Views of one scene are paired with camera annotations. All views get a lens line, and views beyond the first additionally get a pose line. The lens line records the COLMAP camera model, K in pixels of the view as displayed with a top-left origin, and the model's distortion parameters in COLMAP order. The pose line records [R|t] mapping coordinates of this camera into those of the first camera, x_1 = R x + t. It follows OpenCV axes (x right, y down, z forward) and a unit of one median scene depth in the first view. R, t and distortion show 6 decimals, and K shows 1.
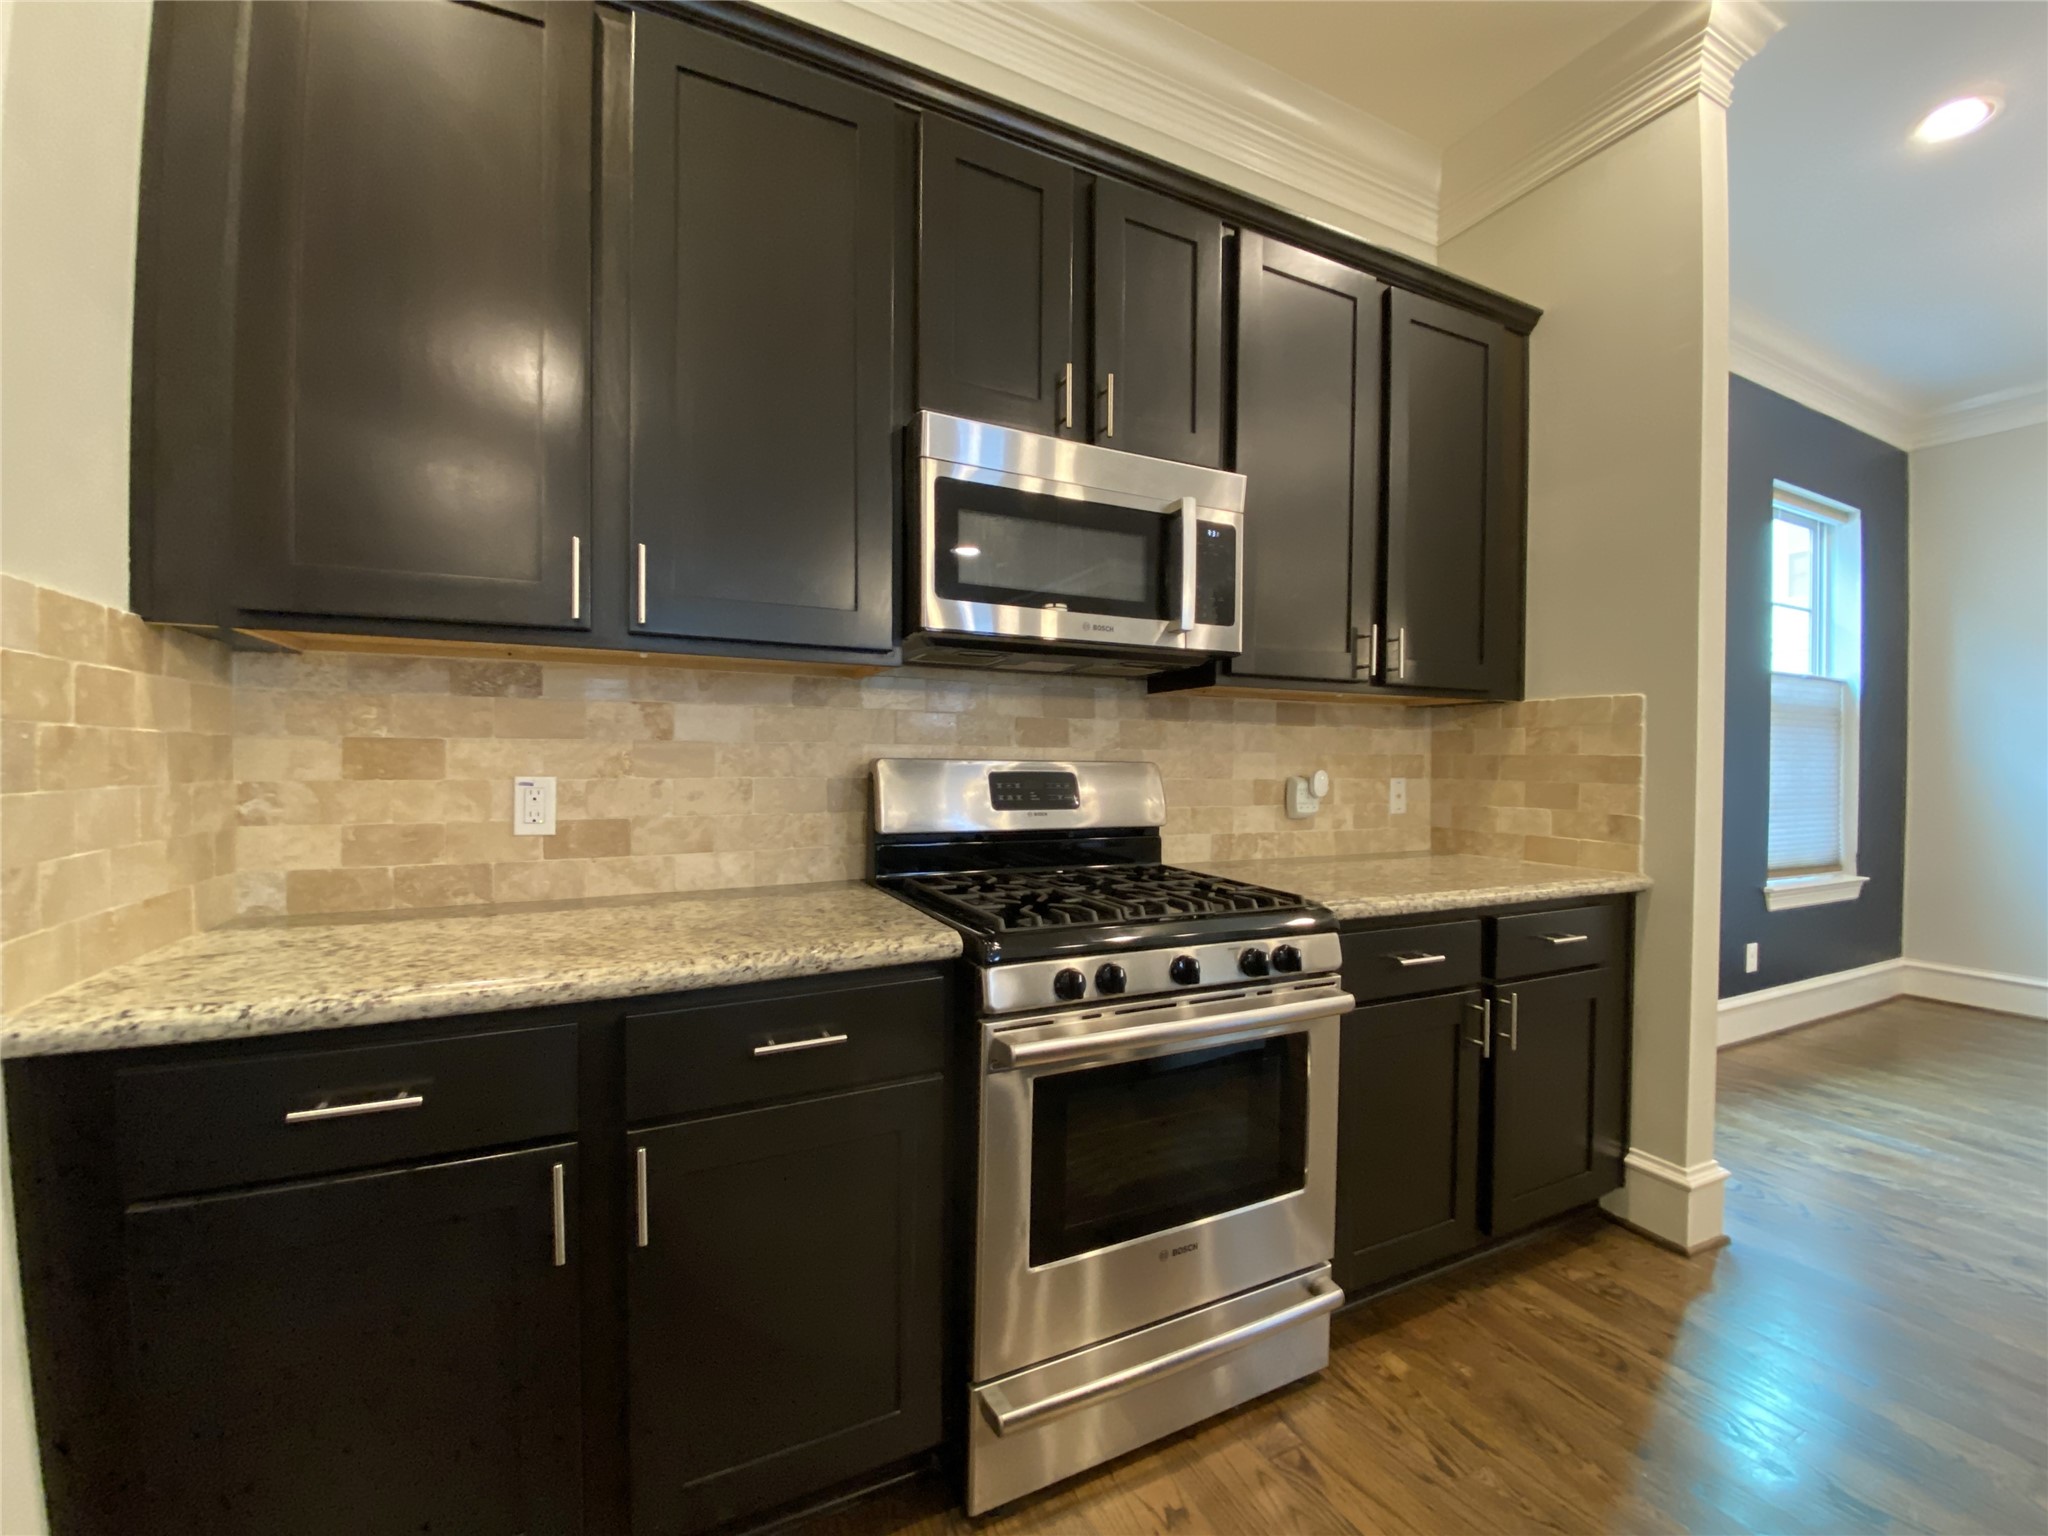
lens RADIAL K [[834.8, 0, 1031.7], [0, 834.8, 774.1], [0, 0, 1]] dist [-0.000239, -0.010180]
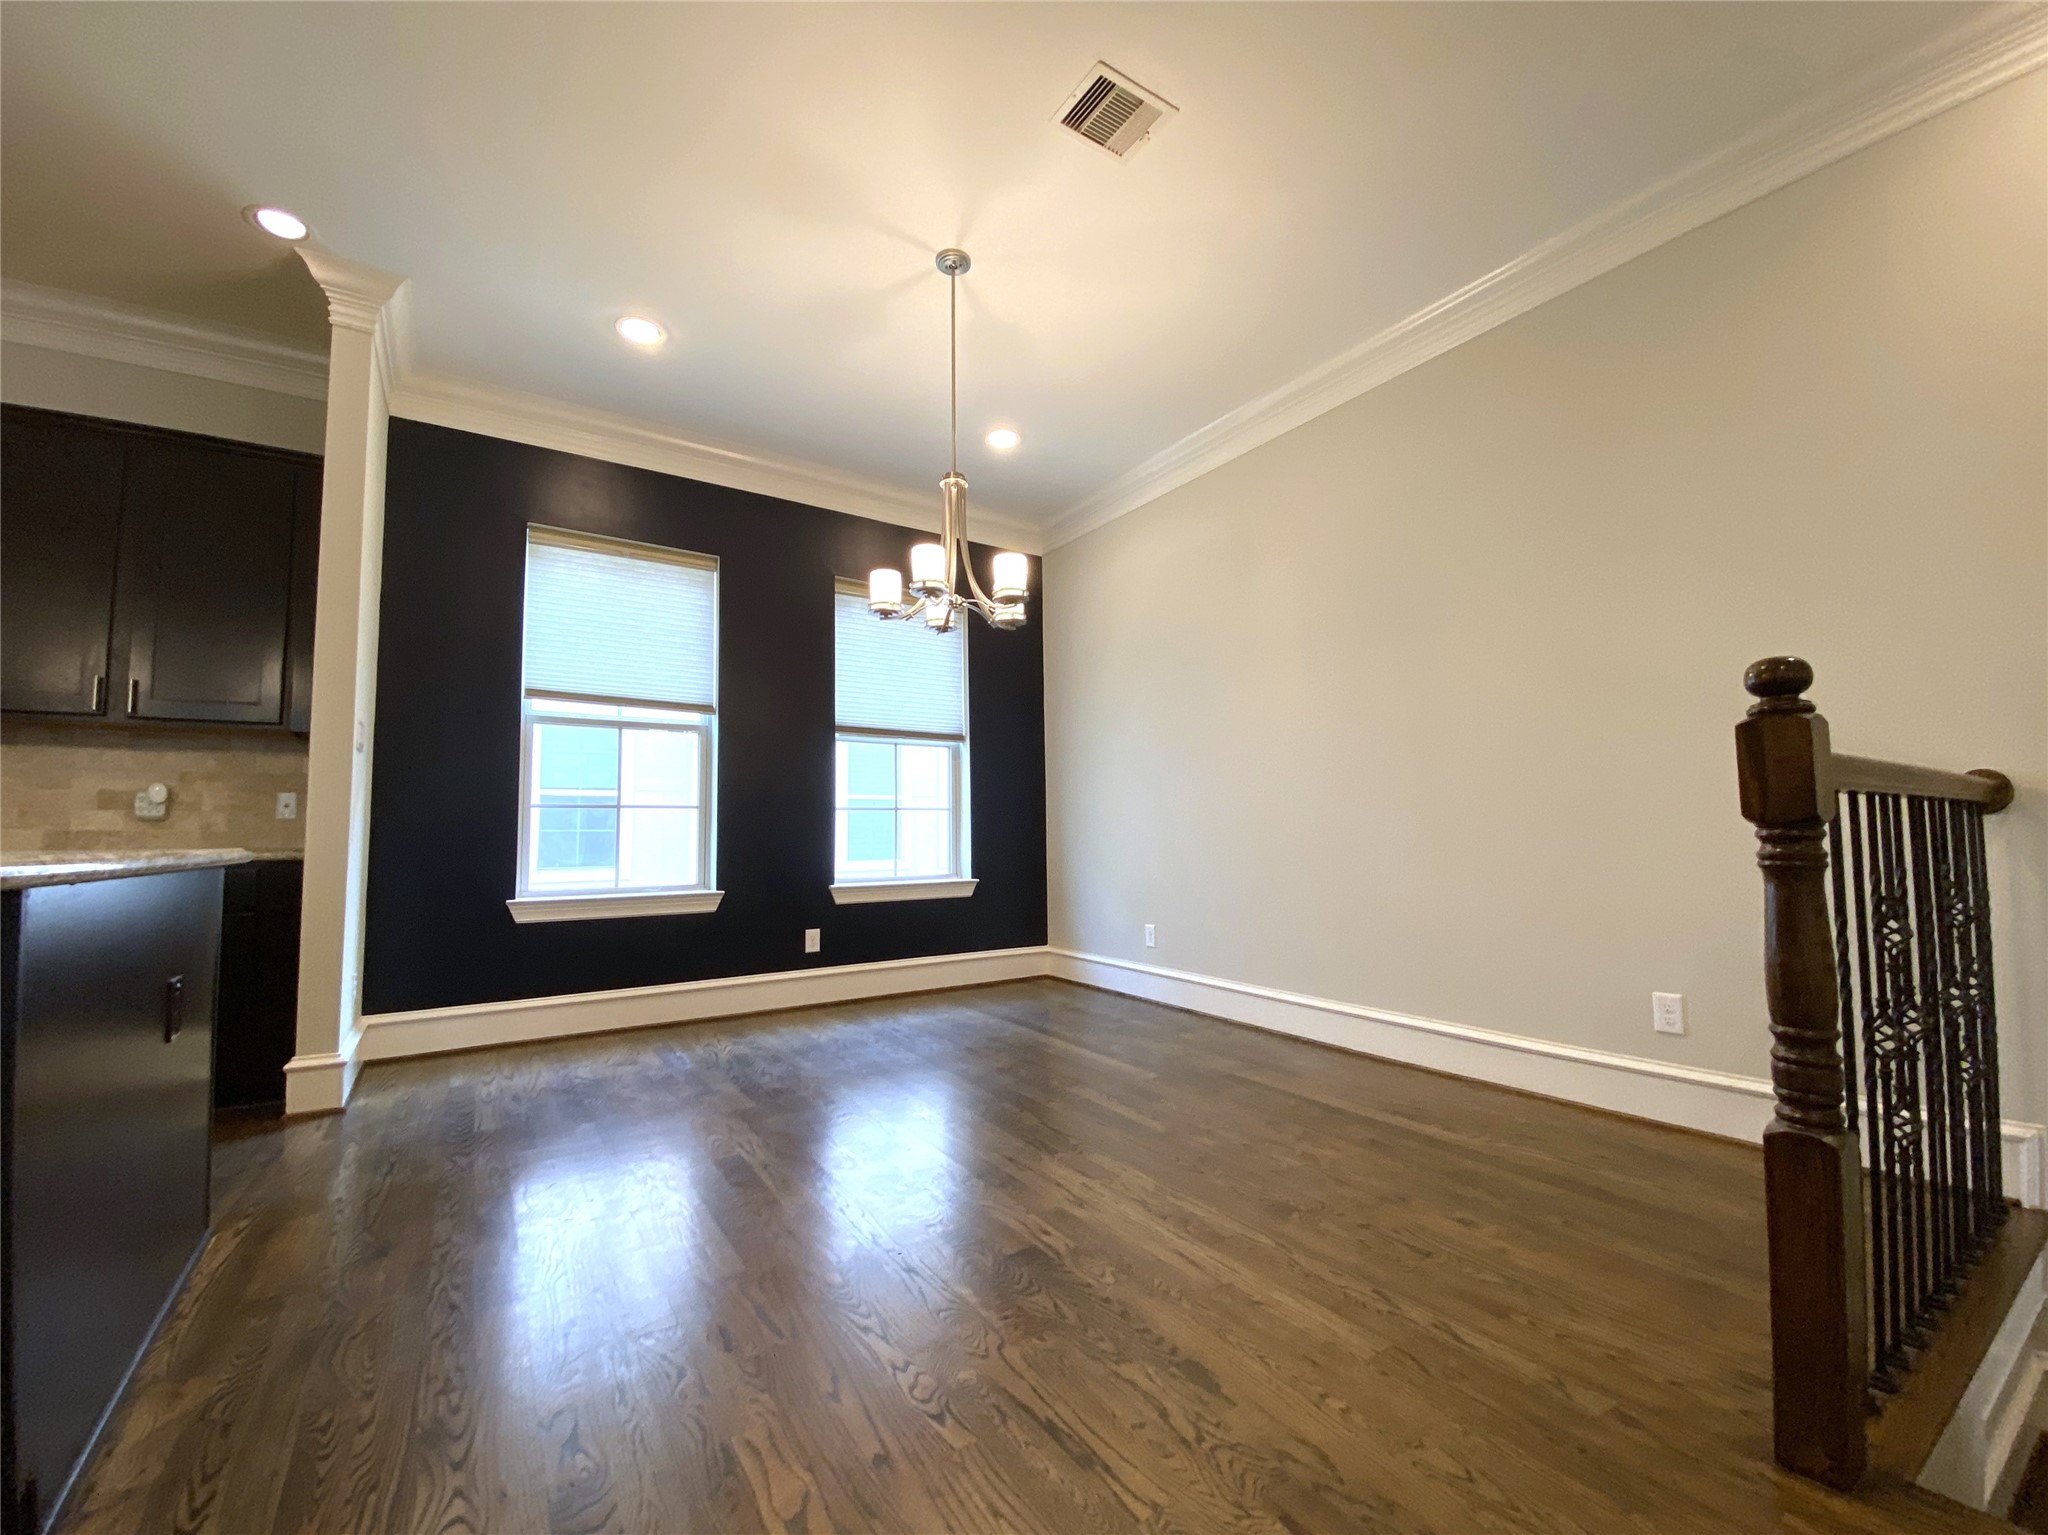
lens RADIAL K [[834.8, 0, 1026.5], [0, 834.8, 770.9], [0, 0, 1]] dist [-0.000239, -0.010180]
pose [[0.991593, -0.011027, 0.128929, 1.661824], [0.022217, 0.996075, -0.085681, 0.126979], [-0.127478, 0.087825, 0.987945, -0.521194]]
